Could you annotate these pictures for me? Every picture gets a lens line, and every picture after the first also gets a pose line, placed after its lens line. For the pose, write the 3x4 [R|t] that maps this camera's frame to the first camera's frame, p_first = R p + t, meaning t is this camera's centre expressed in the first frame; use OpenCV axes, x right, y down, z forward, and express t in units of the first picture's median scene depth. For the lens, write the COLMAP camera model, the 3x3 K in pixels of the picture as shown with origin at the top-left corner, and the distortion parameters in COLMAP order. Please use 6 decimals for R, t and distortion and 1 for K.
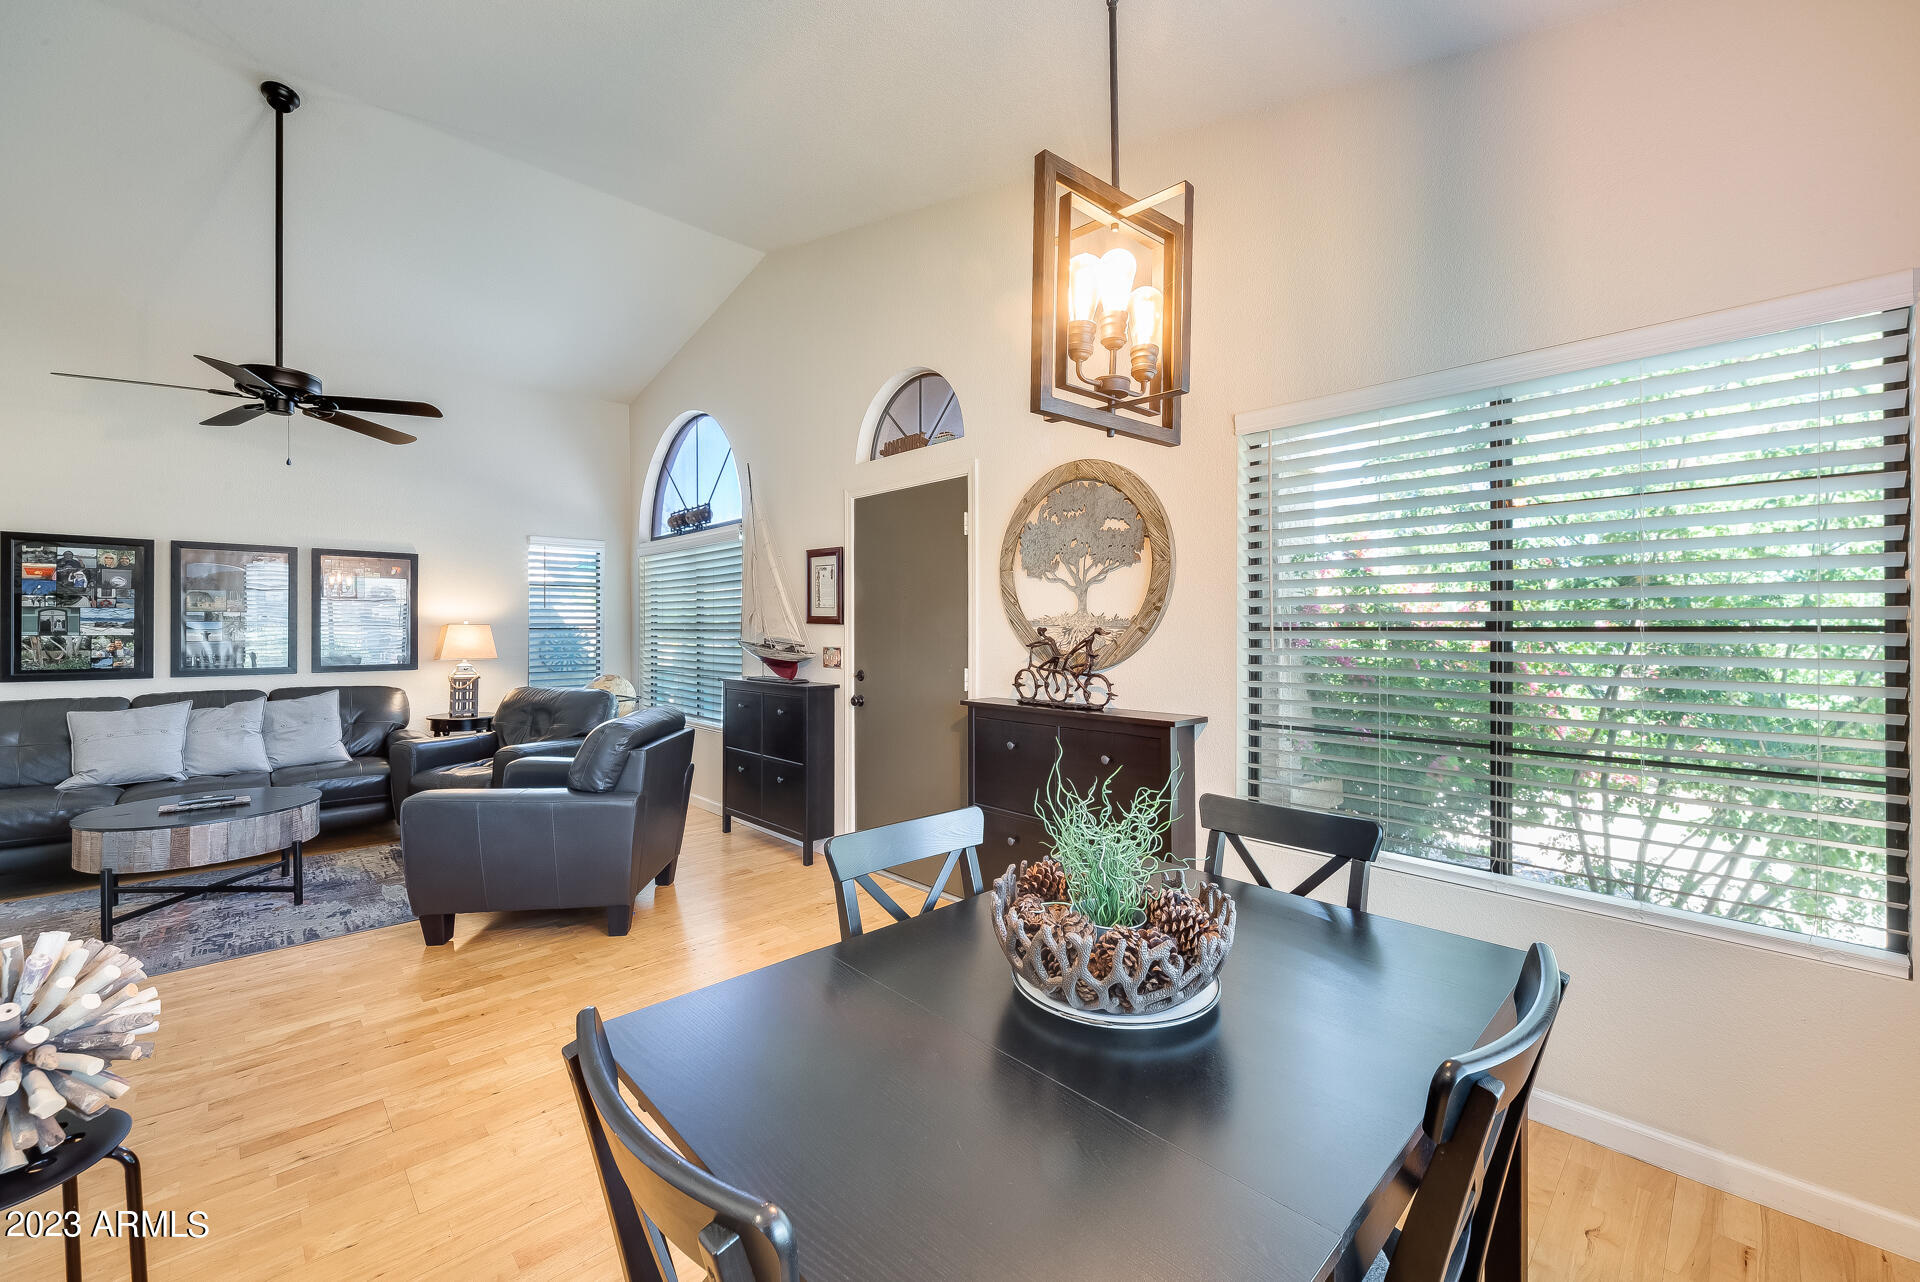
lens RADIAL K [[793.0, 0, 954.0], [0, 793.0, 633.8], [0, 0, 1]] dist [0.003408, -0.001408]
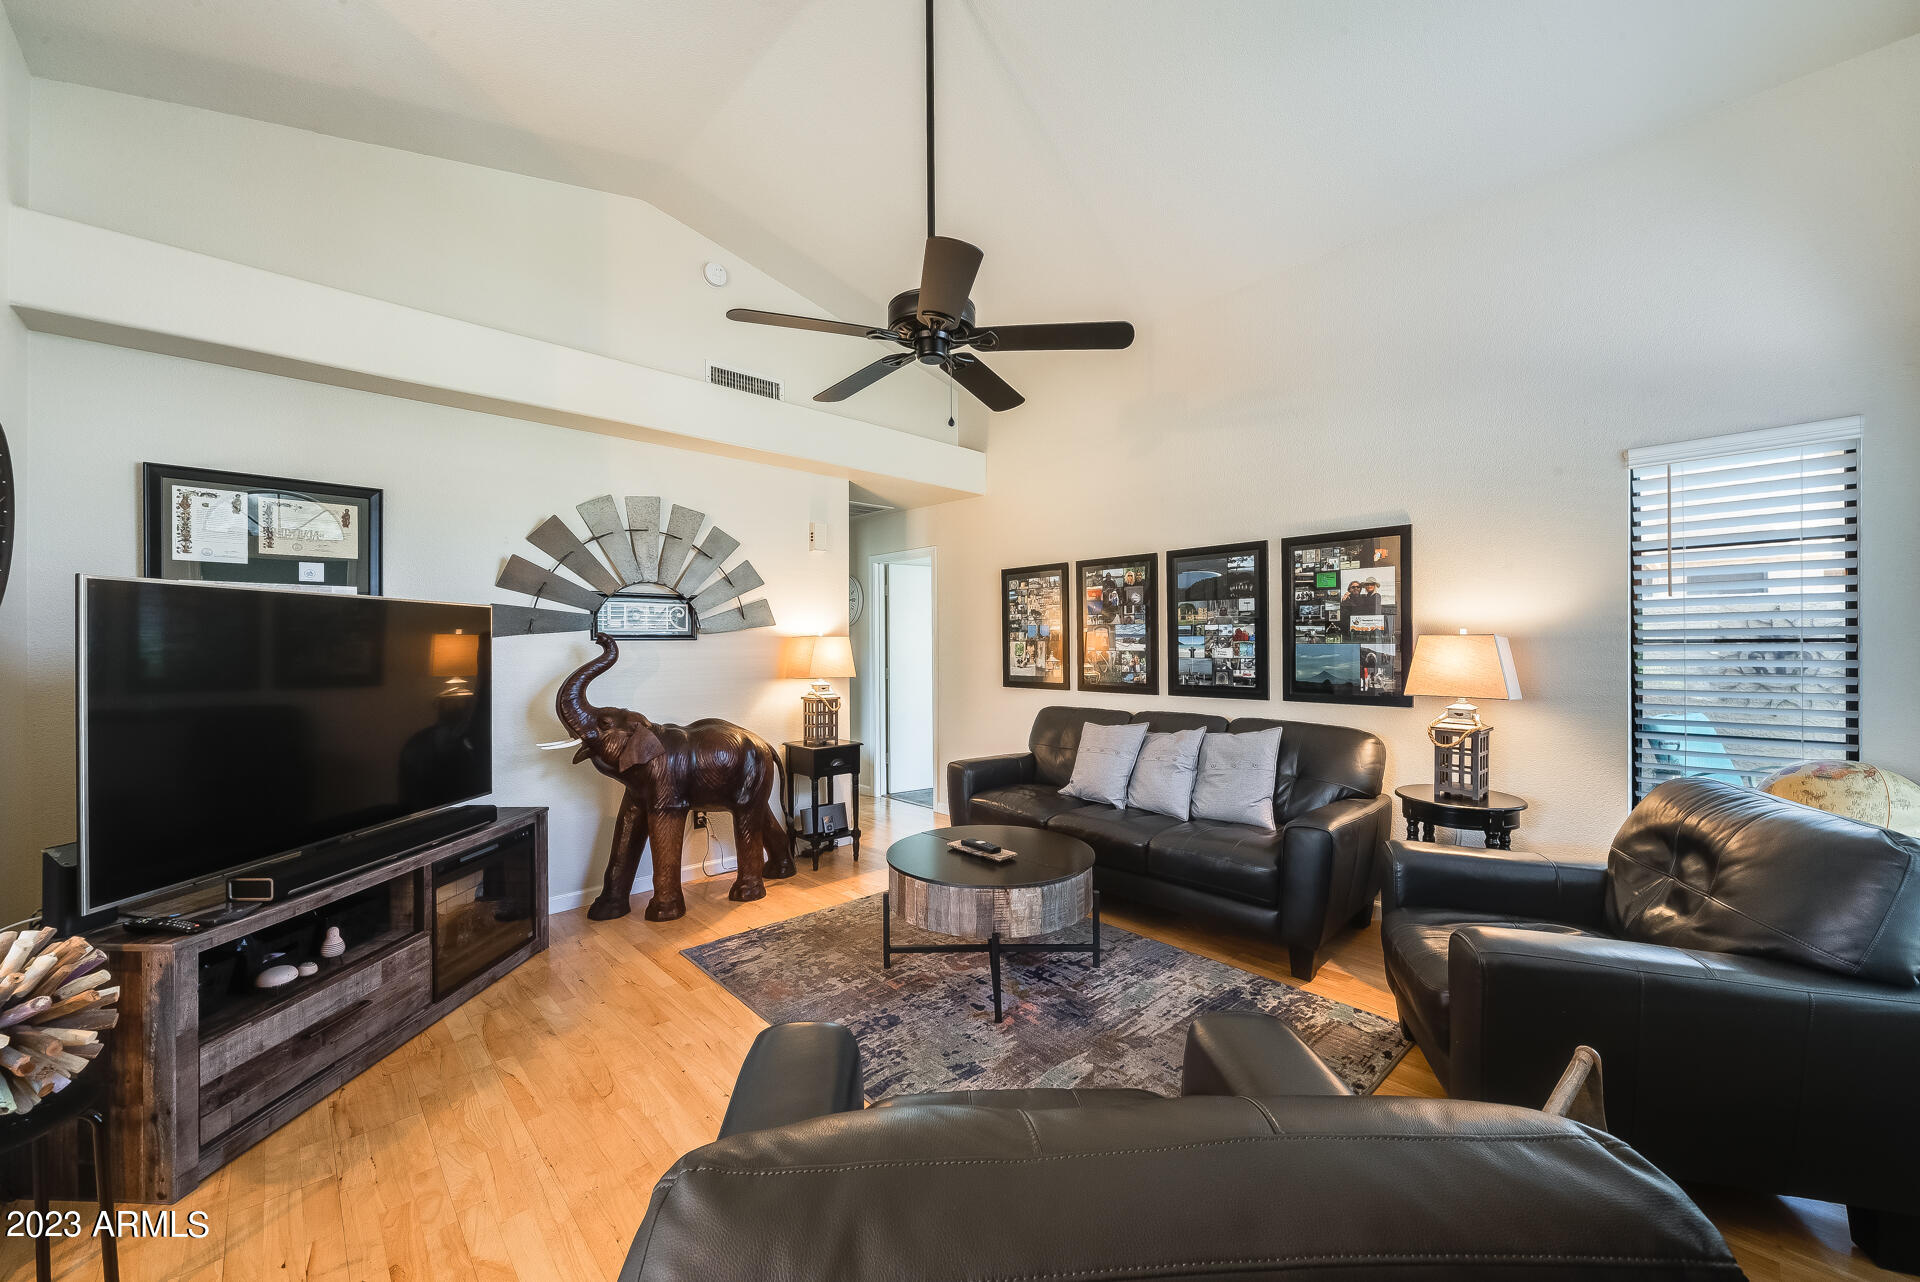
lens RADIAL K [[730.1, 0, 958.6], [0, 730.1, 643.0], [0, 0, 1]] dist [-0.000027, 0.000073]
pose [[0.000389, -0.000882, -1.000000, -0.117364], [0.003861, 0.999992, -0.000881, -0.008119], [0.999992, -0.003861, 0.000393, 0.771618]]
